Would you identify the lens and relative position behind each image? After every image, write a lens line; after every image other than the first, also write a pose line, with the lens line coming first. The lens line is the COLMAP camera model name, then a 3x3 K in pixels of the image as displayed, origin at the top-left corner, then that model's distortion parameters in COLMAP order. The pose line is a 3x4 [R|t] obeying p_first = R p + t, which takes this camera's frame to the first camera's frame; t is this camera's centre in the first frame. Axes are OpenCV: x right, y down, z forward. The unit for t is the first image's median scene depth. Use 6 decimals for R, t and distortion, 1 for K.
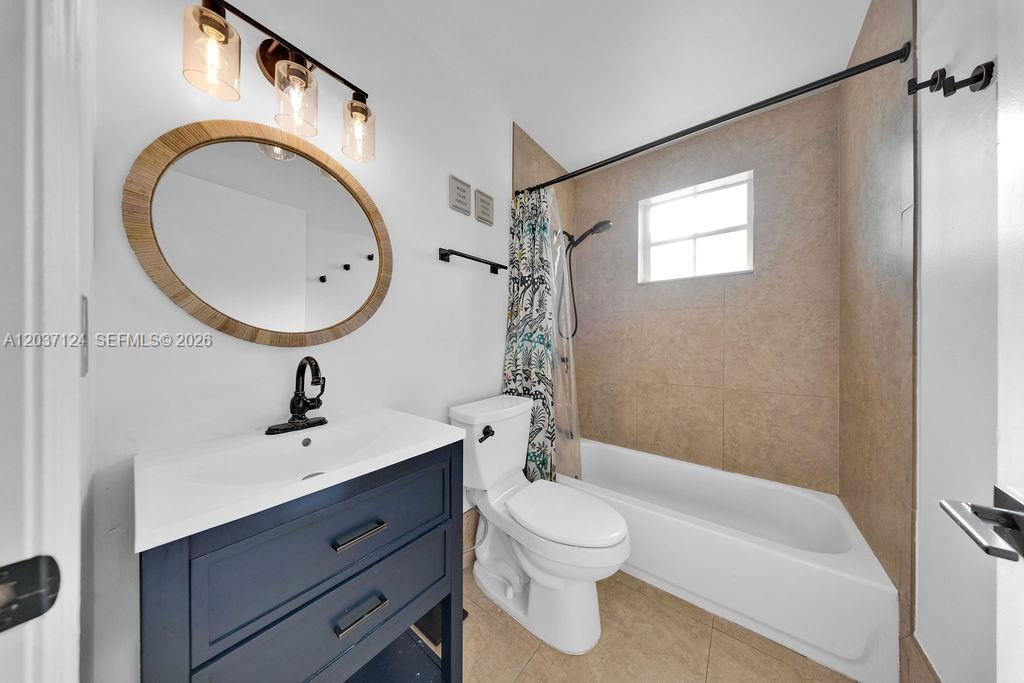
lens RADIAL K [[301.4, 0, 512.0], [0, 301.4, 341.5], [0, 0, 1]] dist [-0.000893, -0.000087]
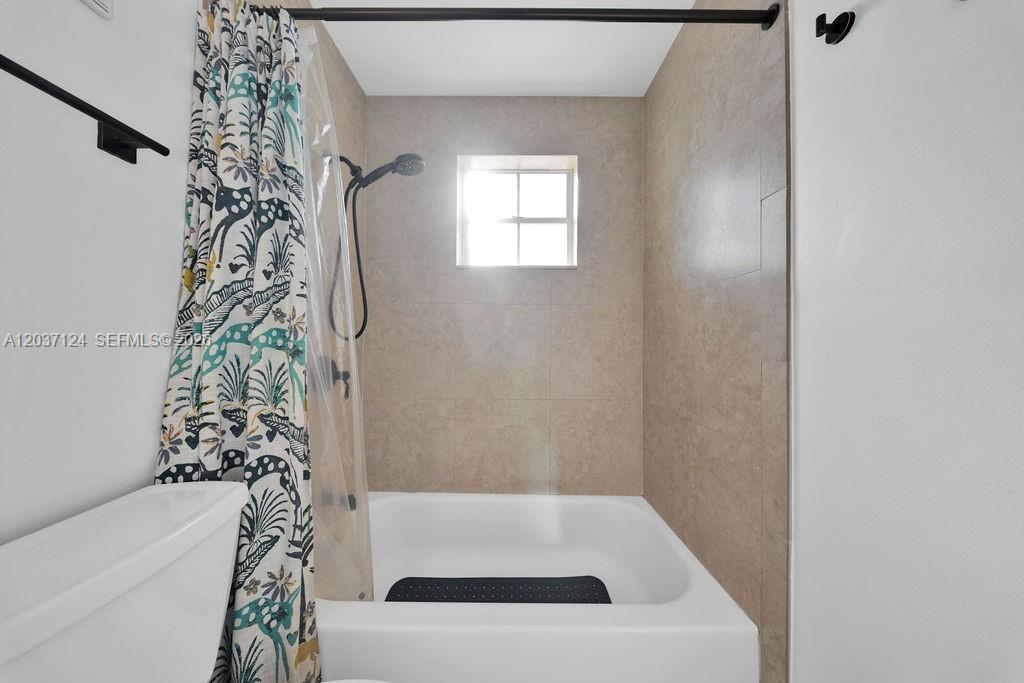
lens RADIAL K [[301.4, 0, 512.0], [0, 301.4, 341.5], [0, 0, 1]] dist [-0.000893, -0.000087]
pose [[0.792690, 0.007707, 0.609576, 0.098878], [-0.001802, 0.999945, -0.010298, 0.000159], [-0.609622, 0.007065, 0.792661, 0.425833]]
